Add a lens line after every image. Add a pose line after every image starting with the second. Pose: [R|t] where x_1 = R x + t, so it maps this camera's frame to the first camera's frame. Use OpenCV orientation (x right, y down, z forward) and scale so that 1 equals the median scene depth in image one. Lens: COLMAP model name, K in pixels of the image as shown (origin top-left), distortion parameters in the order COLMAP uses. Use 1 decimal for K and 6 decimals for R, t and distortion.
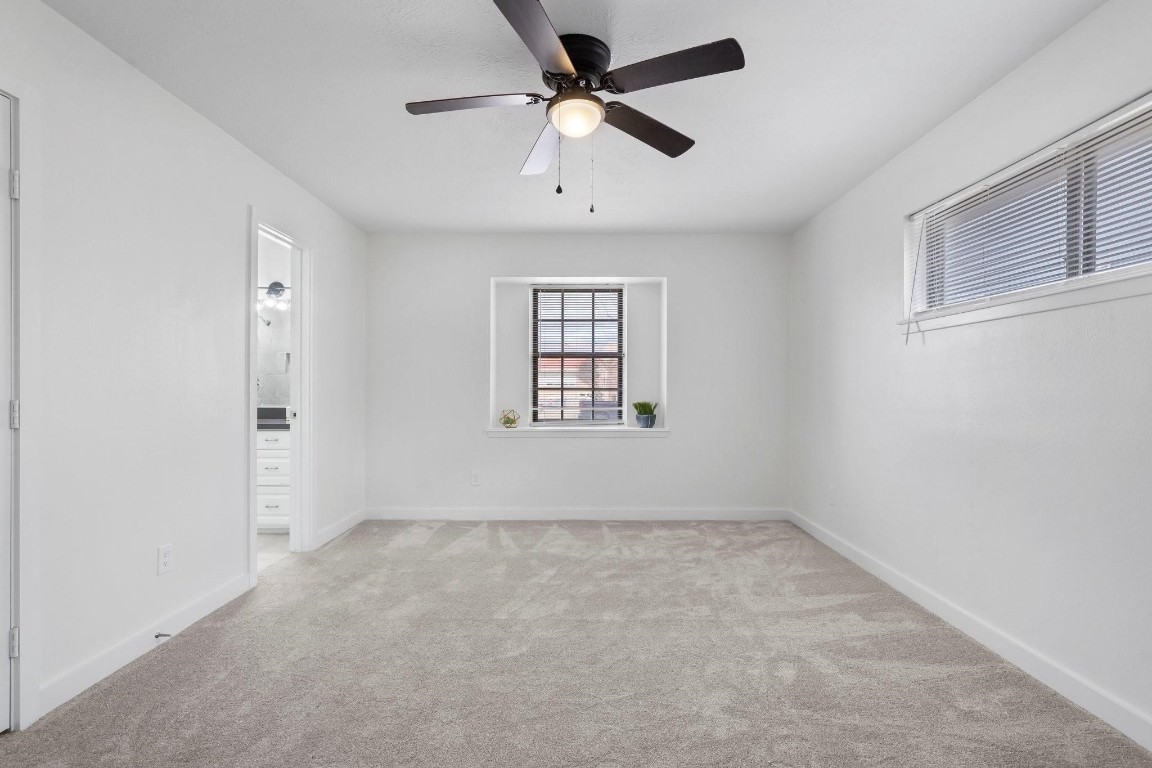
lens RADIAL K [[550.2, 0, 577.3], [0, 550.2, 392.1], [0, 0, 1]] dist [-0.009878, 0.000954]
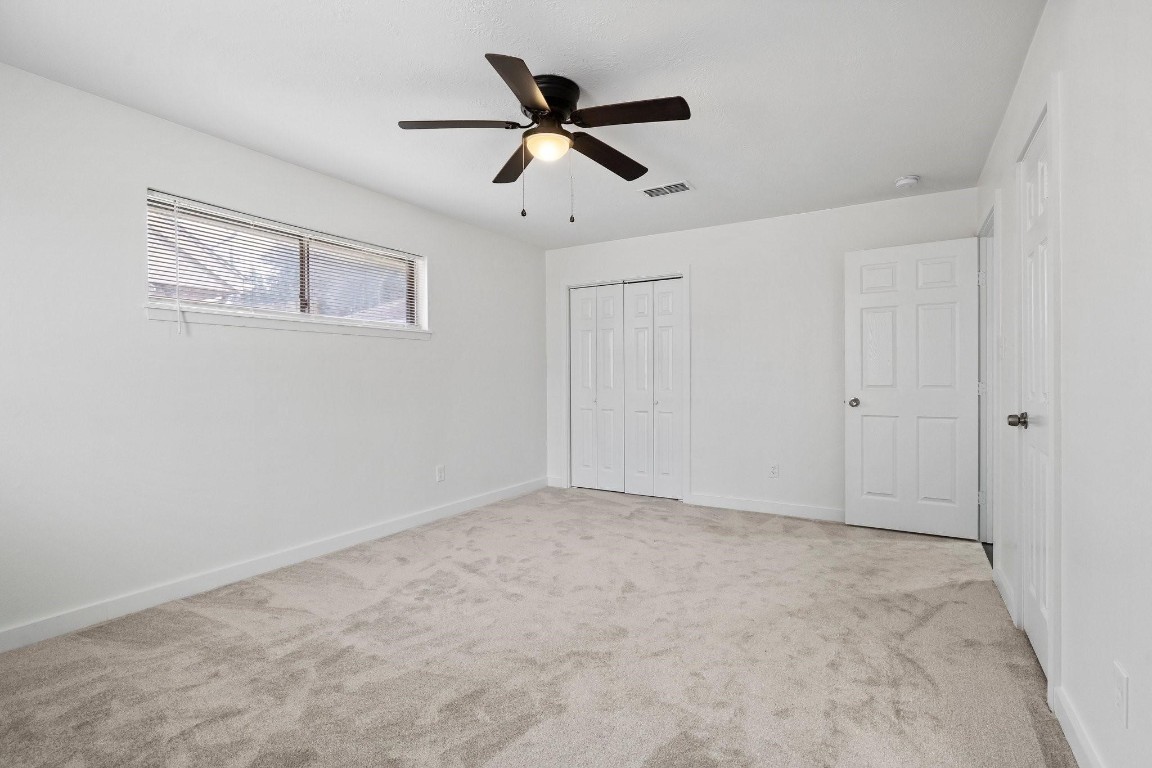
lens RADIAL K [[544.6, 0, 575.6], [0, 544.6, 388.9], [0, 0, 1]] dist [-0.019529, 0.006945]
pose [[-0.867010, -0.009573, 0.498198, -0.366455], [0.003939, 0.999652, 0.026065, -0.009347], [-0.498275, 0.024561, -0.866671, 1.139140]]
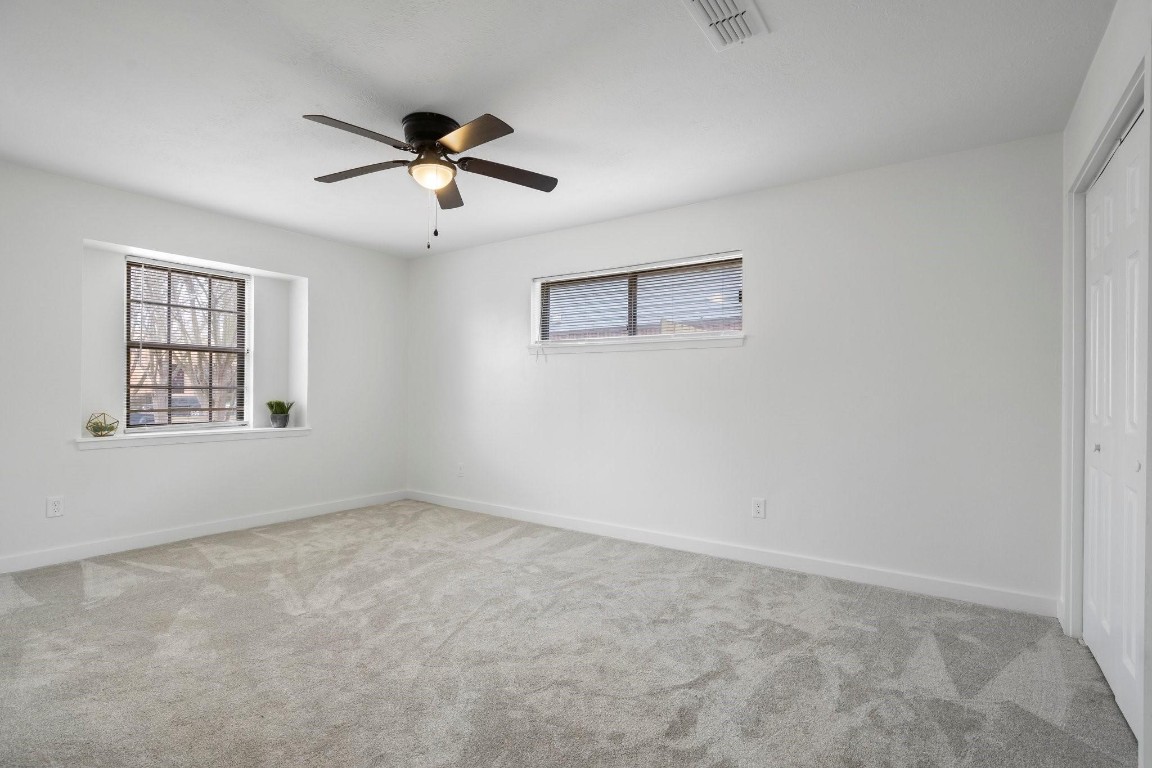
lens RADIAL K [[562.0, 0, 595.1], [0, 562.0, 392.8], [0, 0, 1]] dist [-0.000221, 0.000461]
pose [[0.551715, 0.000766, 0.834032, -0.510167], [-0.003466, 0.999993, 0.001374, -0.000535], [-0.834026, -0.003649, 0.551714, -0.021408]]
